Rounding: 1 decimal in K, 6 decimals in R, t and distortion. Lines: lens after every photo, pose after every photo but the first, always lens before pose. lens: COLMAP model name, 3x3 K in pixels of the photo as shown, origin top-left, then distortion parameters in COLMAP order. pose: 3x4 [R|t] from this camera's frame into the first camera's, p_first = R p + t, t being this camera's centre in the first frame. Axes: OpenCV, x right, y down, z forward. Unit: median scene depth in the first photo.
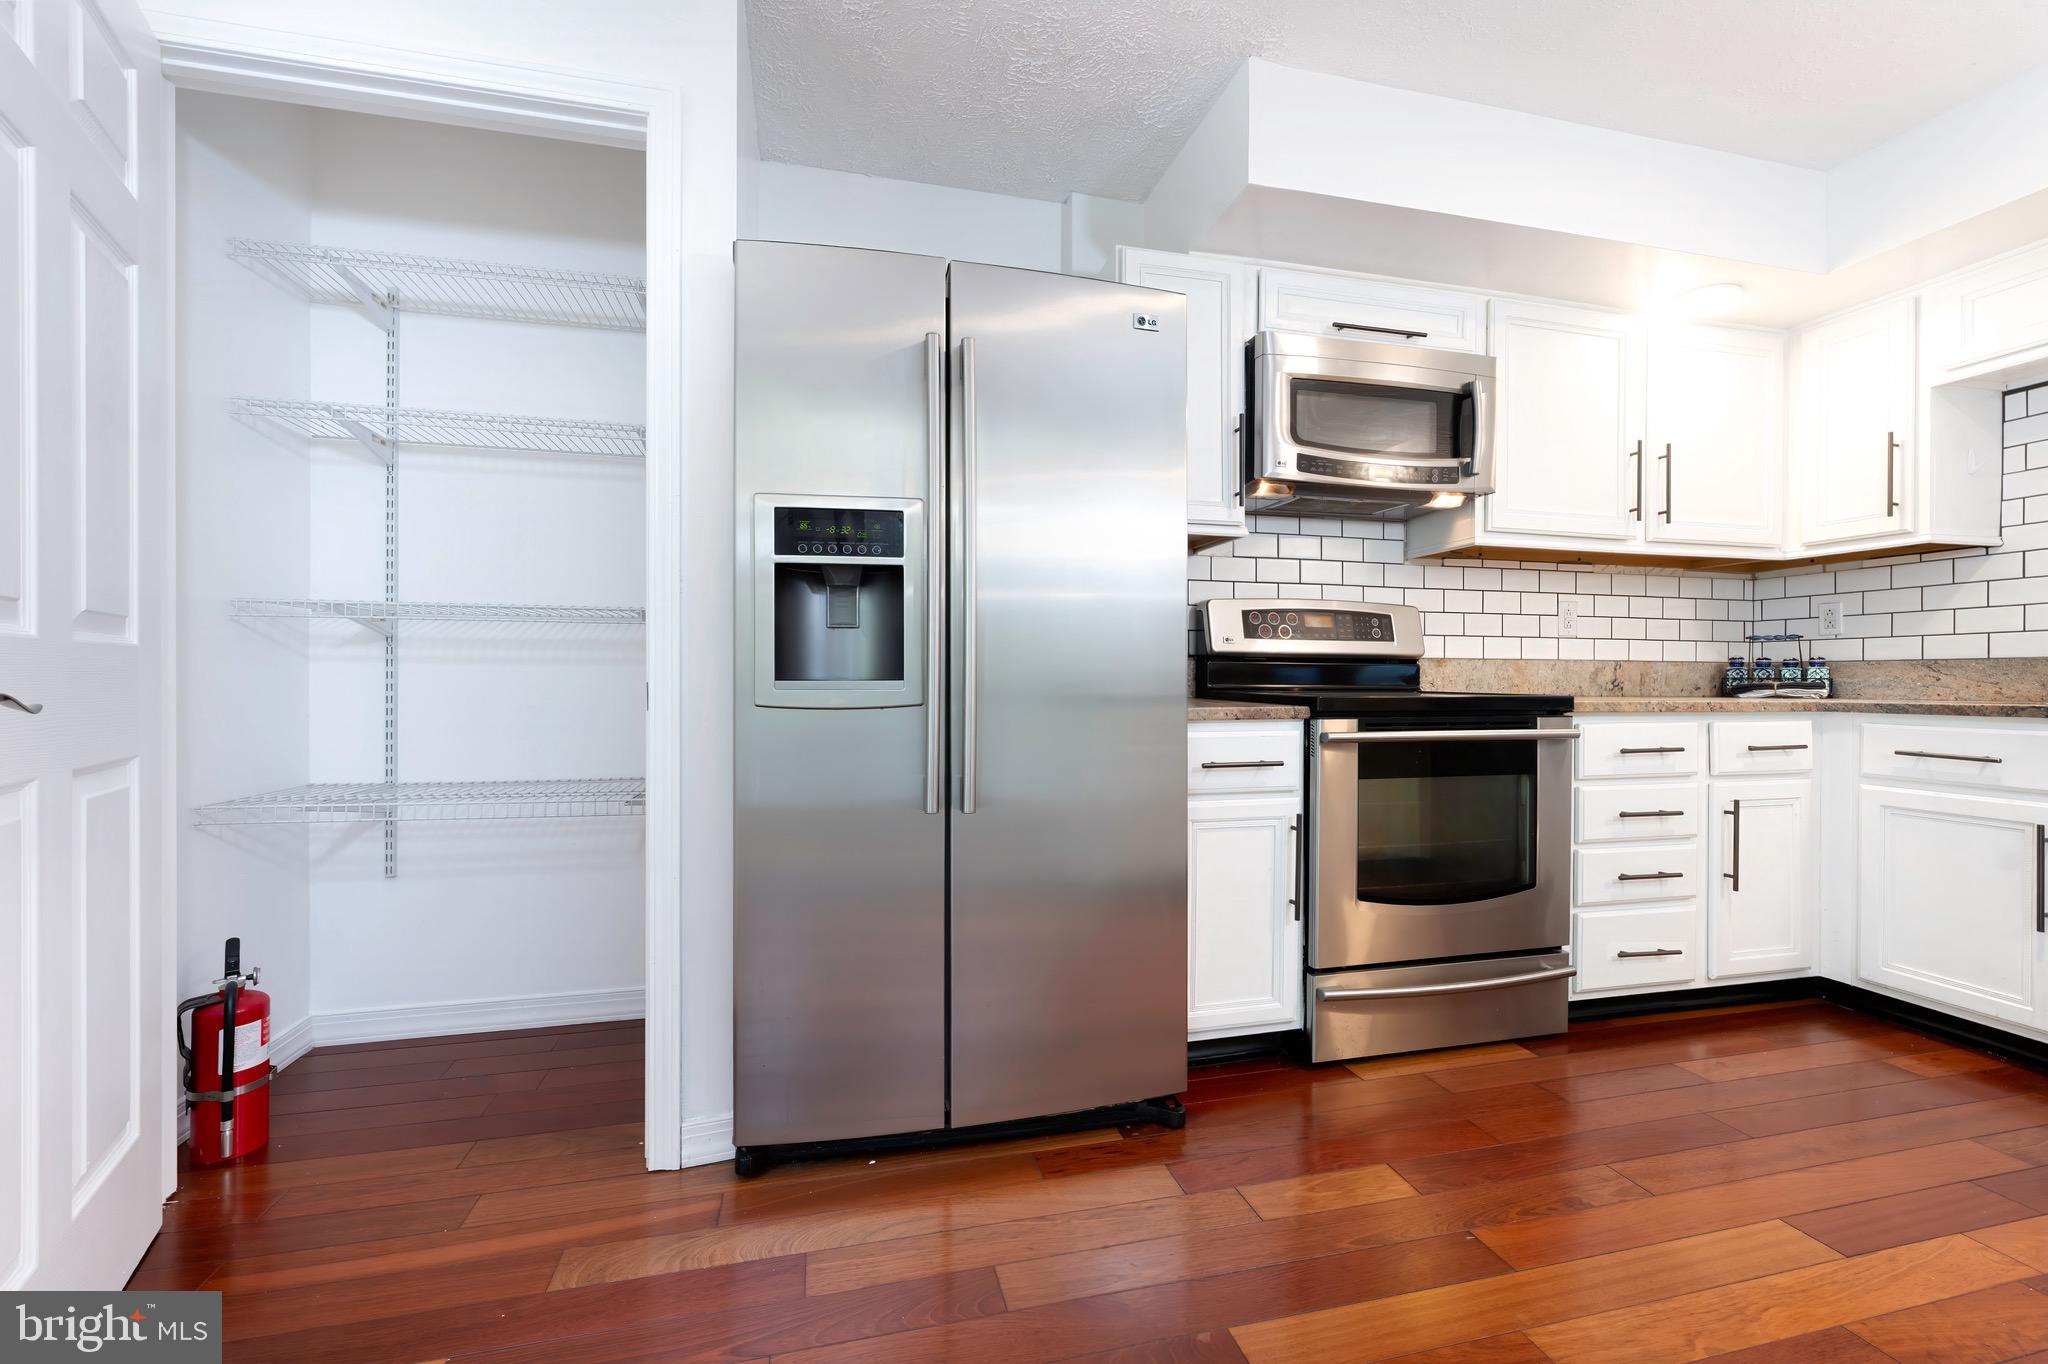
lens RADIAL K [[846.0, 0, 1026.2], [0, 846.0, 680.1], [0, 0, 1]] dist [-0.000369, -0.001191]
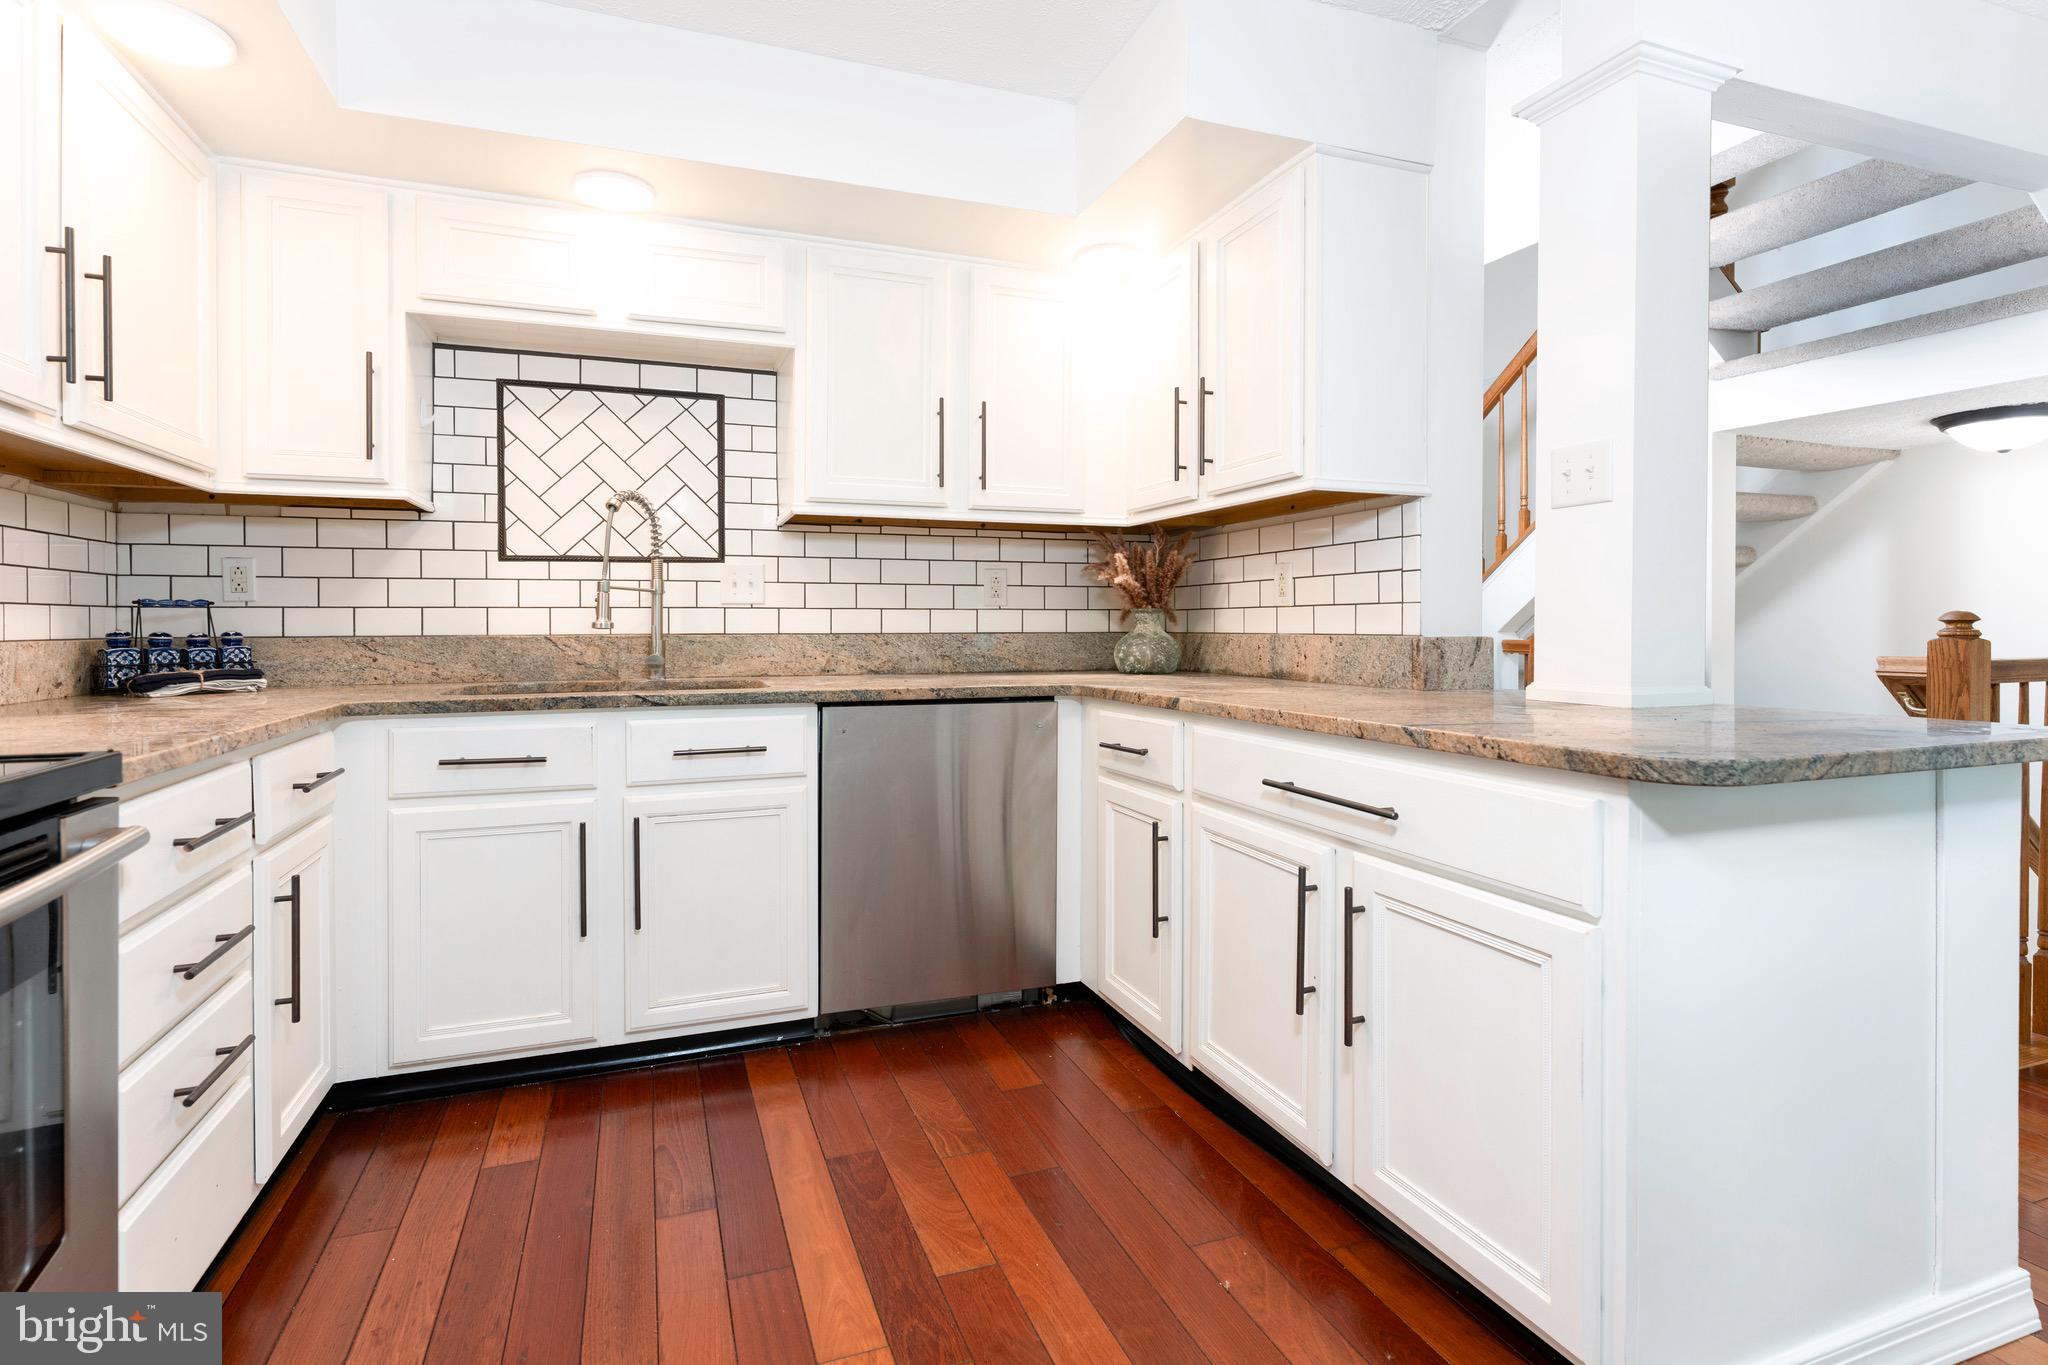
lens RADIAL K [[928.4, 0, 939.5], [0, 928.4, 633.4], [0, 0, 1]] dist [0.011185, -0.000155]
pose [[-0.073434, -0.017954, 0.997138, 0.105398], [0.002433, 0.999832, 0.018182, -0.043723], [-0.997297, 0.003762, -0.073378, 0.506893]]
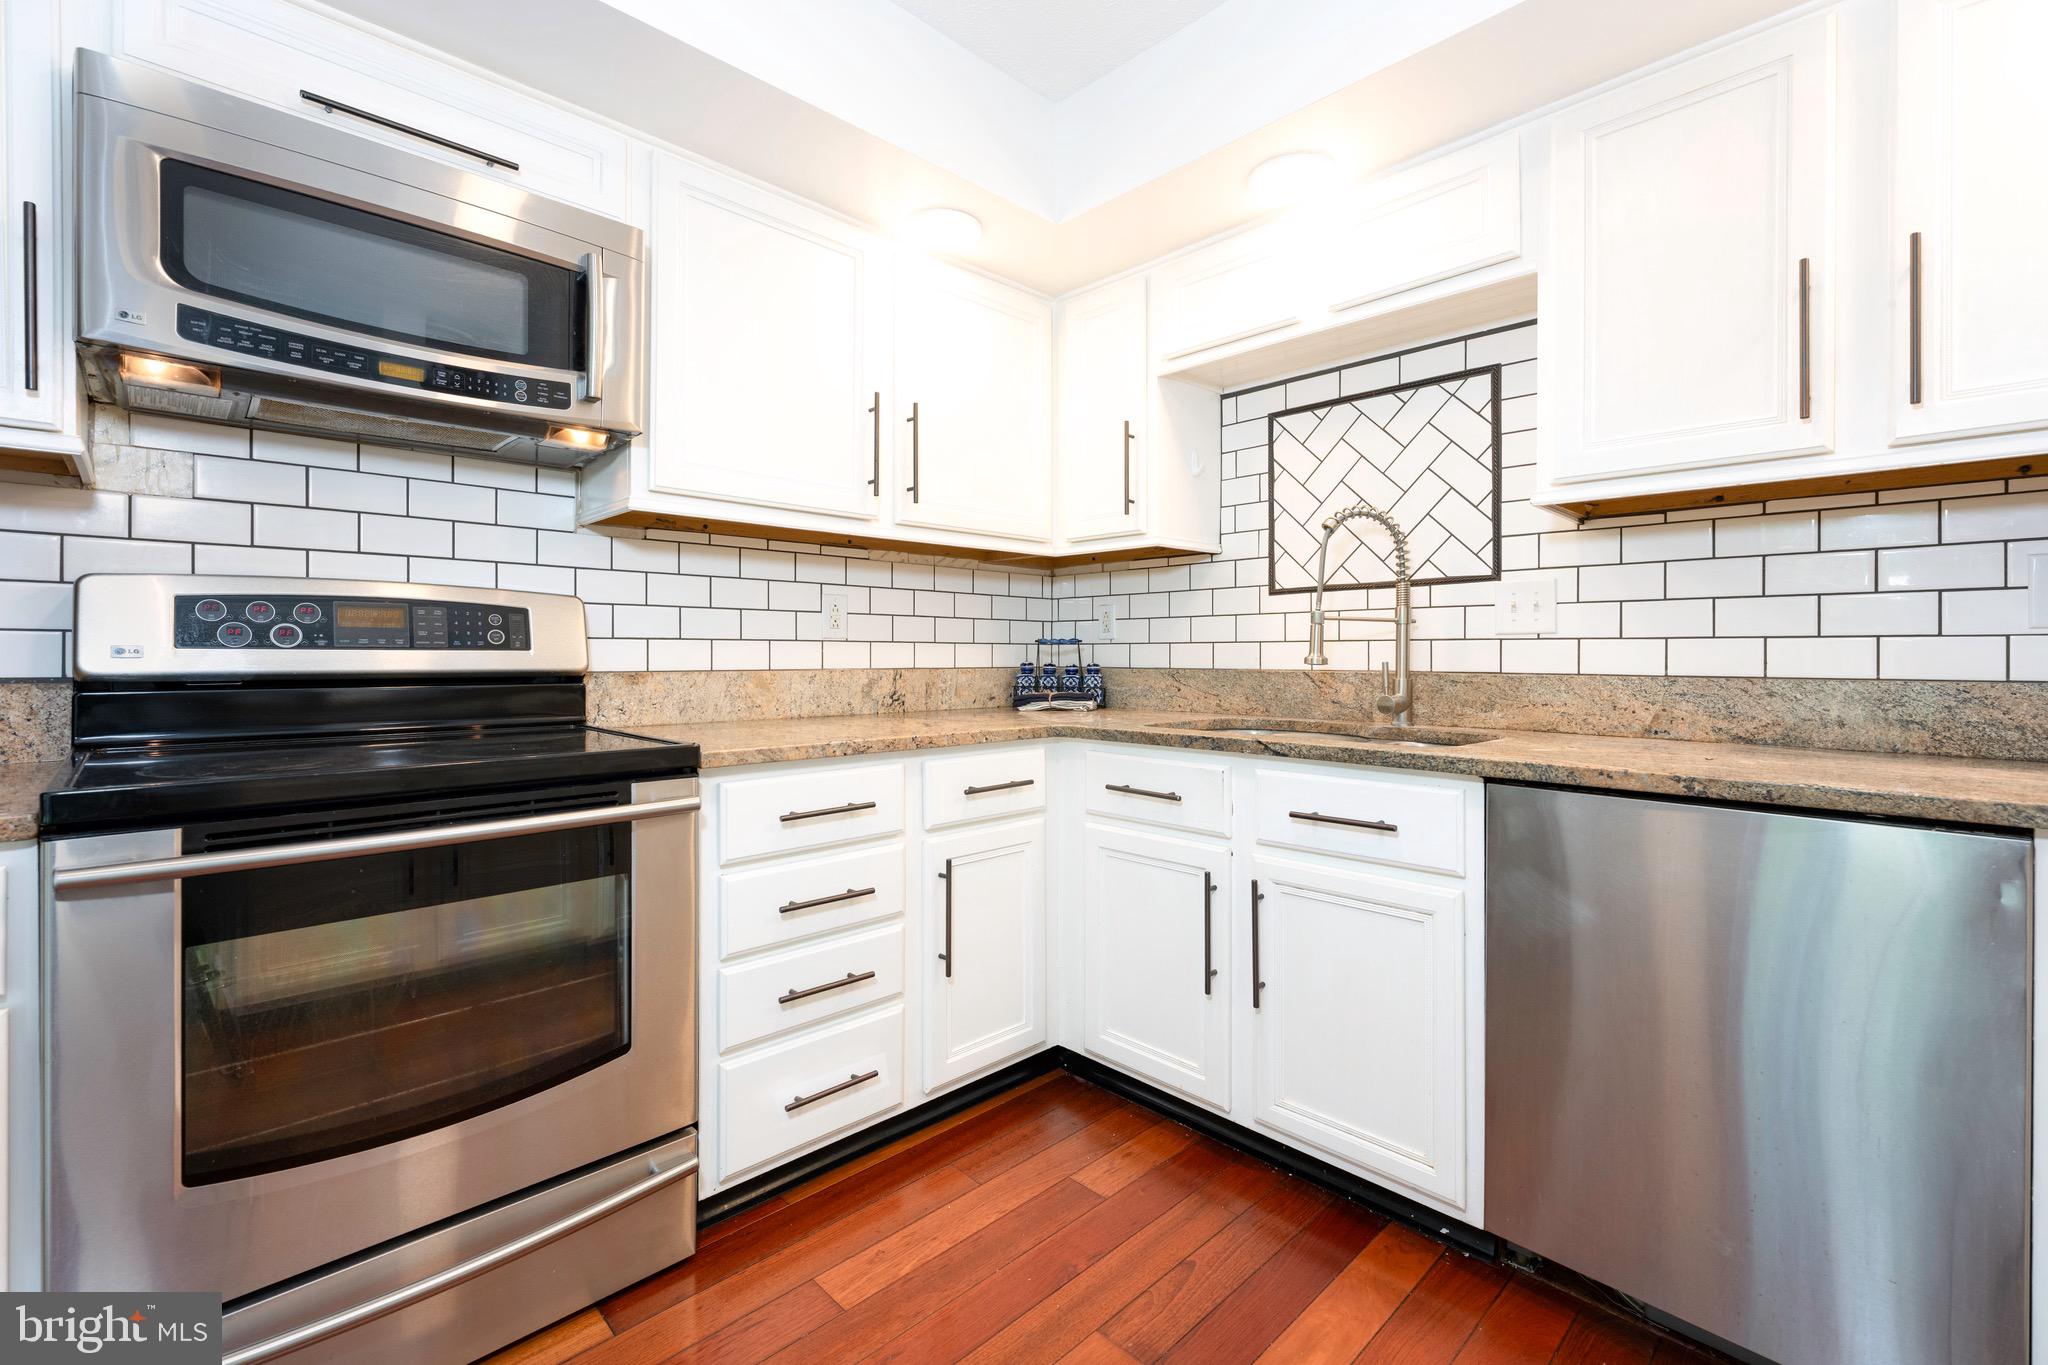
lens RADIAL K [[890.7, 0, 1048.6], [0, 890.7, 652.3], [0, 0, 1]] dist [-0.001807, 0.000361]
pose [[0.852796, -0.003012, 0.522235, 0.430994], [0.003762, 0.999993, -0.000375, -0.043912], [-0.522230, 0.002284, 0.852802, 0.218710]]
